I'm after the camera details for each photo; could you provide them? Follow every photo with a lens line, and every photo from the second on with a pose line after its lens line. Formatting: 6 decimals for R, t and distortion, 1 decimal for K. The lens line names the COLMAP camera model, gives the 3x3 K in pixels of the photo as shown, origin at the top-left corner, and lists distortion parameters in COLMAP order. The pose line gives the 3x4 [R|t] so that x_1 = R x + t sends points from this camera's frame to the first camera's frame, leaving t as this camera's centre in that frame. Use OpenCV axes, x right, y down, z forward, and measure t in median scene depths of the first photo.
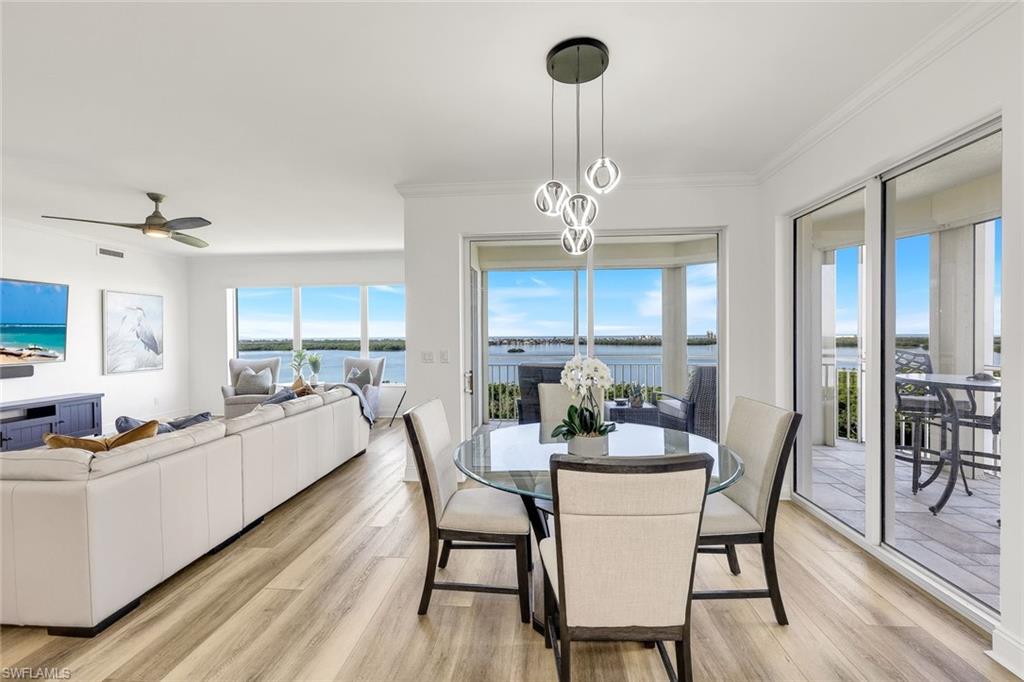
lens RADIAL K [[419.2, 0, 507.4], [0, 419.2, 341.8], [0, 0, 1]] dist [-0.002297, -0.000341]
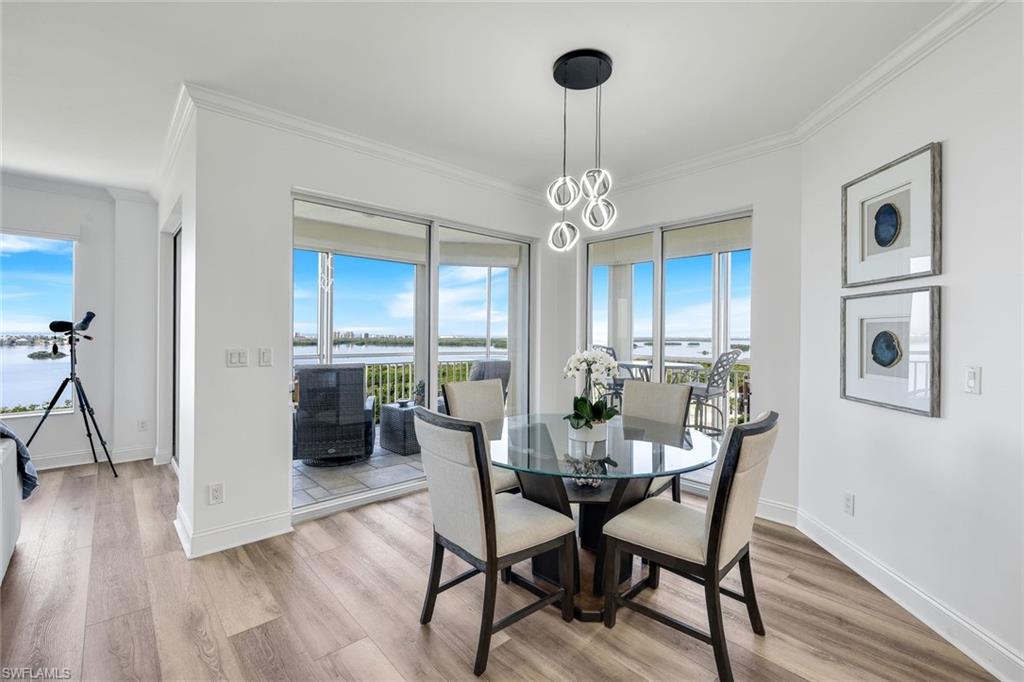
lens RADIAL K [[451.4, 0, 512.5], [0, 451.4, 336.7], [0, 0, 1]] dist [0.002016, 0.000368]
pose [[0.679172, 0.009149, 0.733922, -0.281726], [-0.001571, 0.999938, -0.011012, 0.005498], [-0.733978, 0.006326, 0.679144, 0.128122]]
